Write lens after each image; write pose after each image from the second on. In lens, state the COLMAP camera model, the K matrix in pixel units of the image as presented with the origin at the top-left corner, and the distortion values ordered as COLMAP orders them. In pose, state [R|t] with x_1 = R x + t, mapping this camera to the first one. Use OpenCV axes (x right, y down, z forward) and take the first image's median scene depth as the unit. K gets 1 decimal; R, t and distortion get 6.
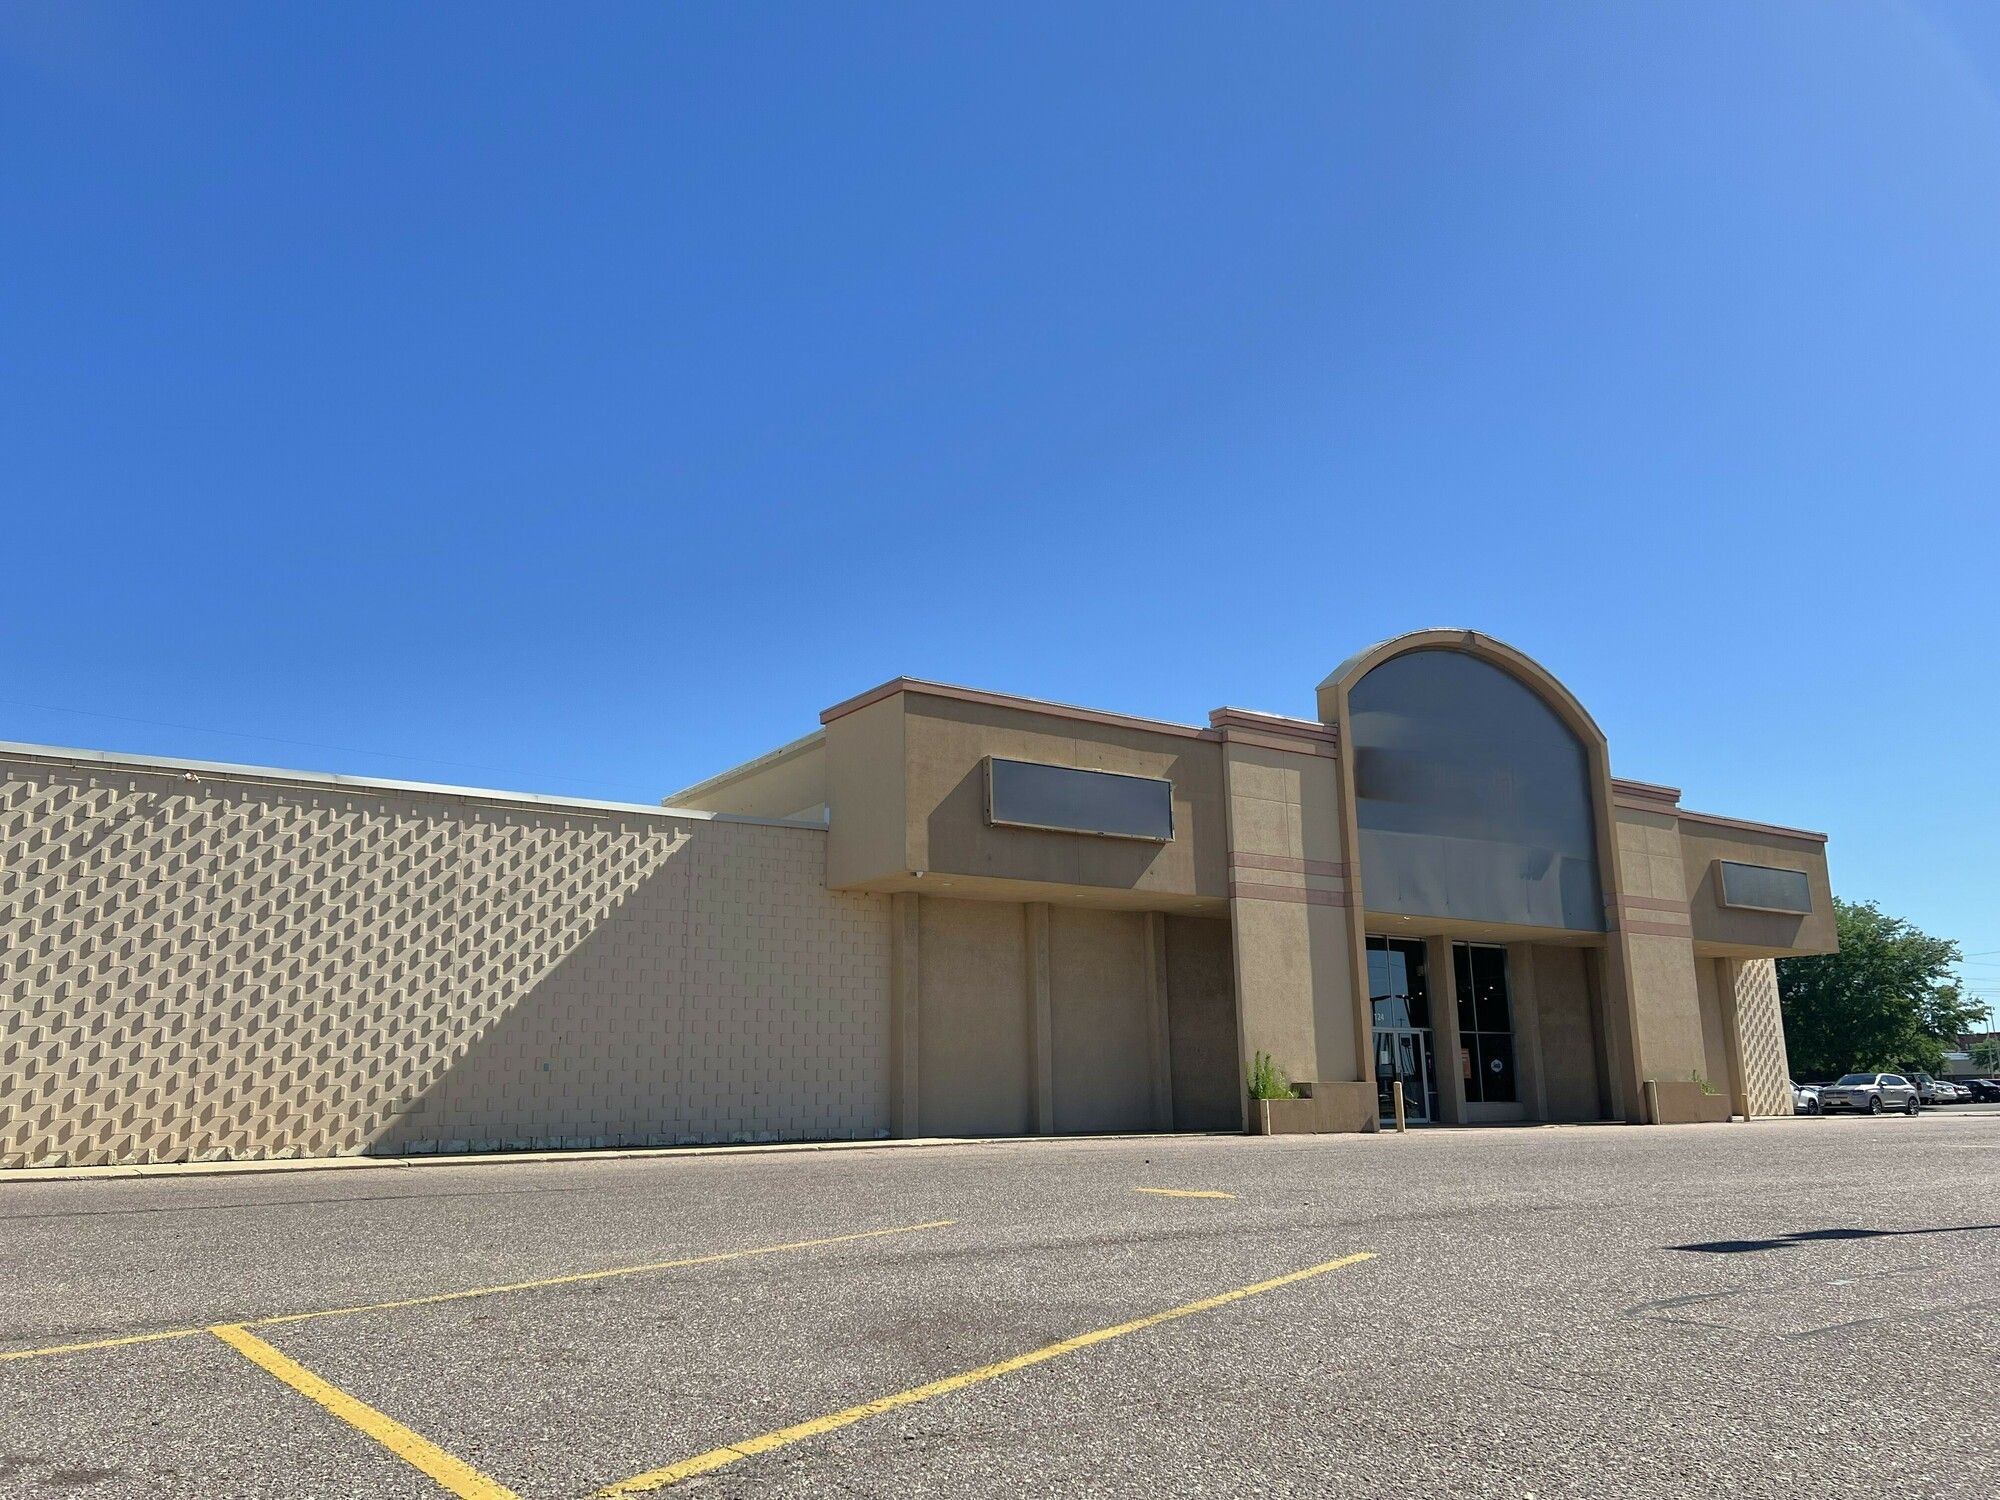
lens RADIAL K [[1484.1, 0, 1000.0], [0, 1484.1, 750.0], [0, 0, 1]] dist [0.064274, -0.002304]
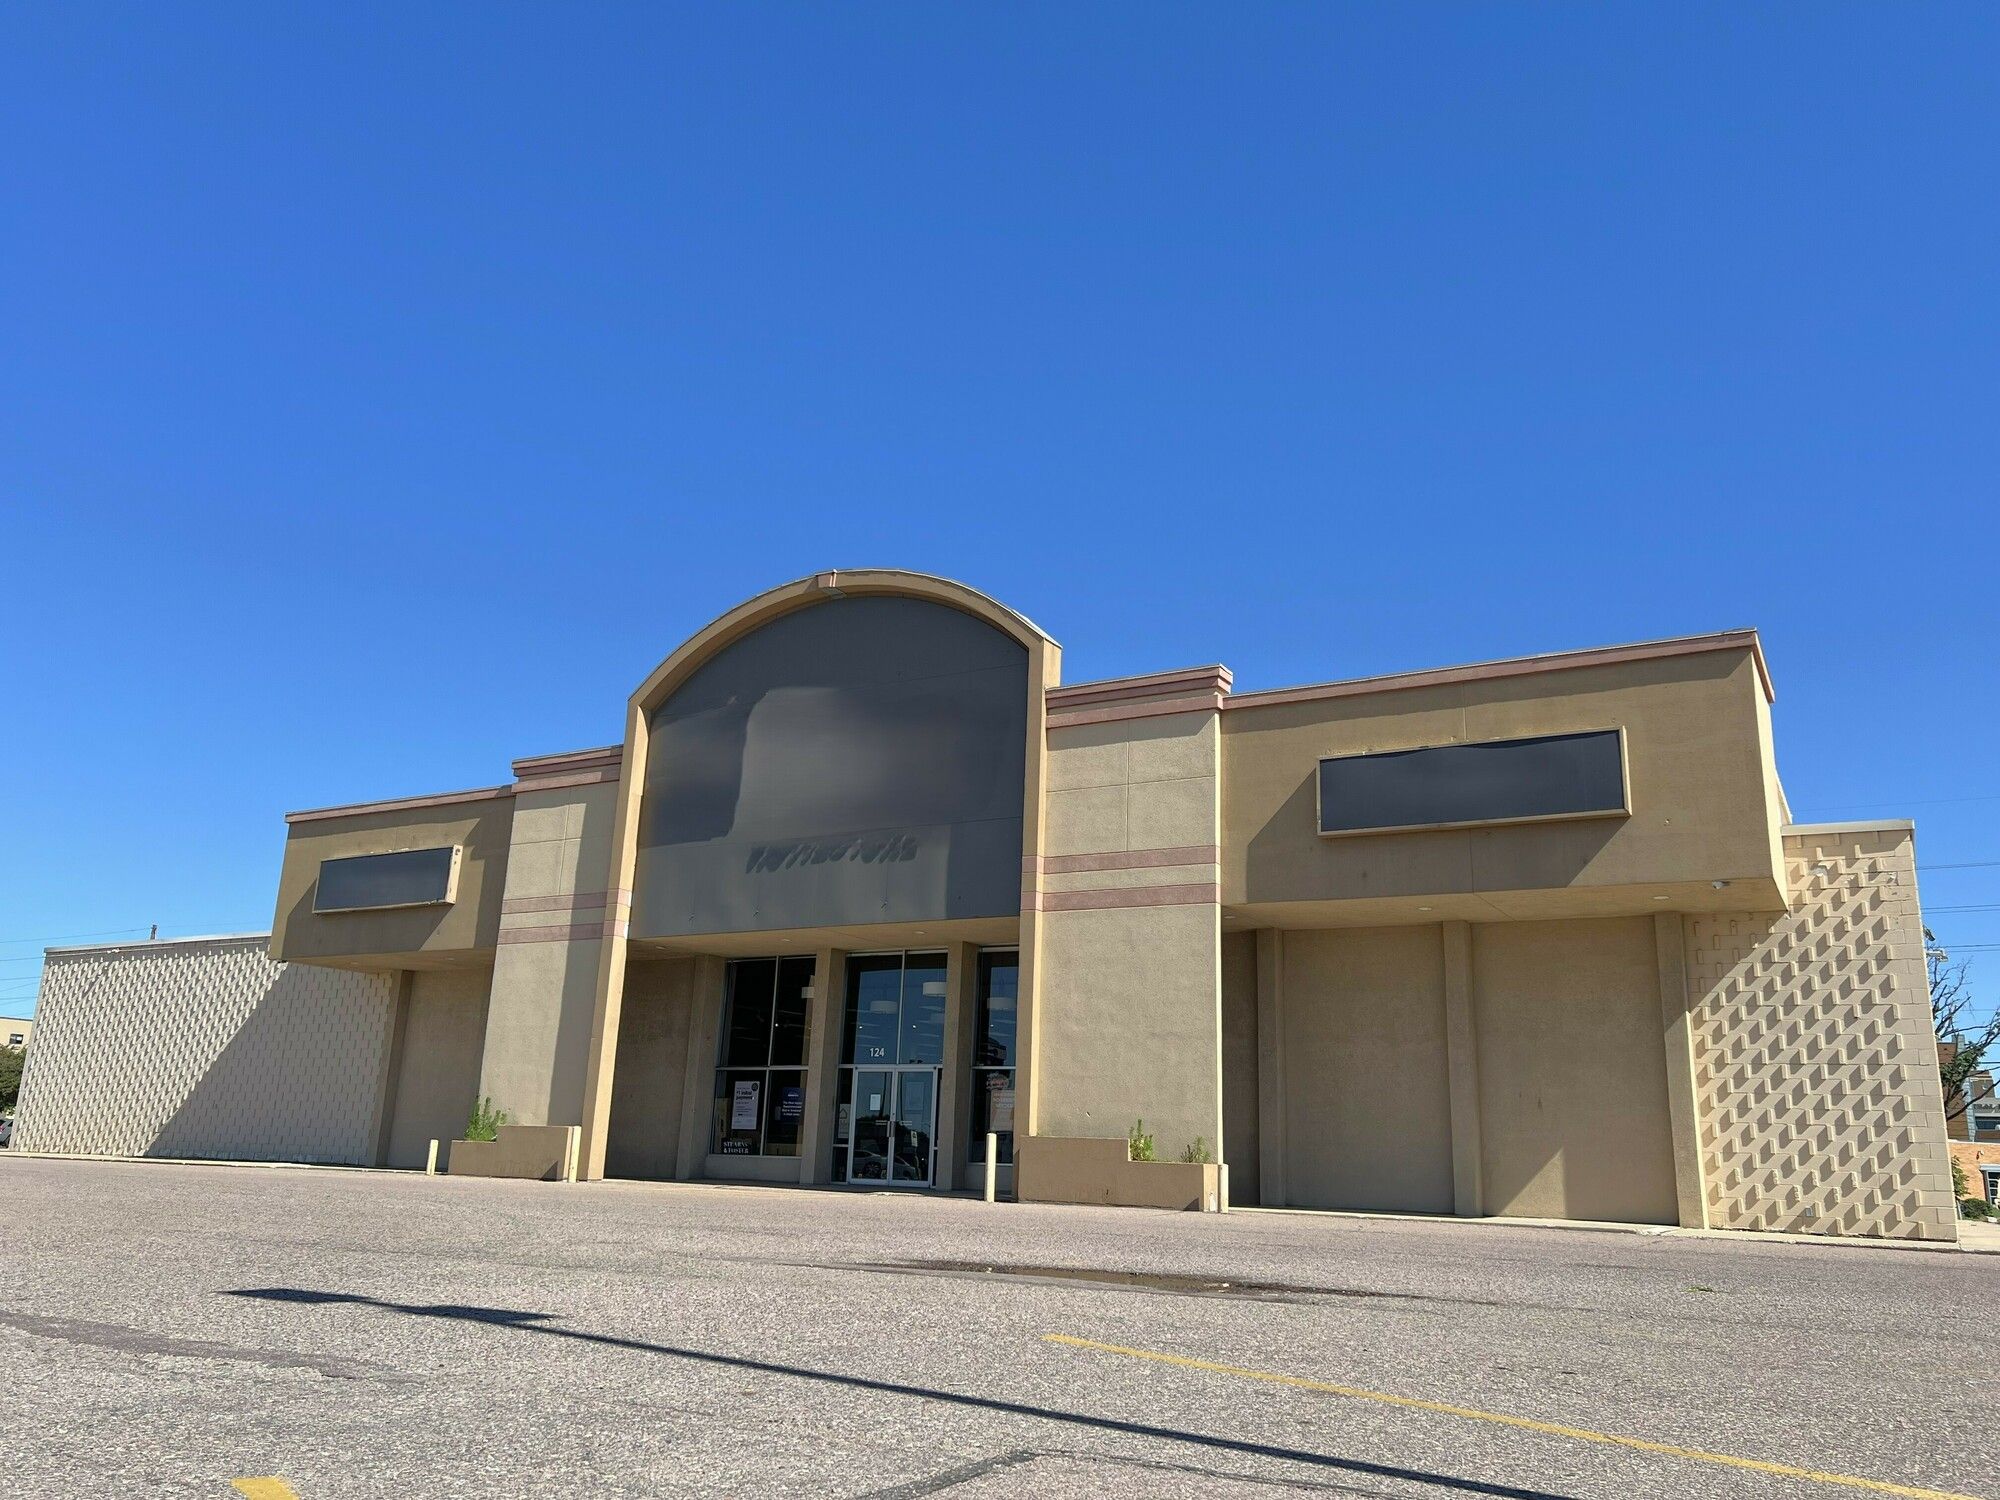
lens RADIAL K [[1506.4, 0, 1000.0], [0, 1506.4, 750.0], [0, 0, 1]] dist [0.032534, -0.000665]
pose [[0.437563, -0.208055, -0.874787, 1.180689], [0.169214, 0.974534, -0.147139, 0.169936], [0.883122, -0.083643, 0.461626, 0.783286]]
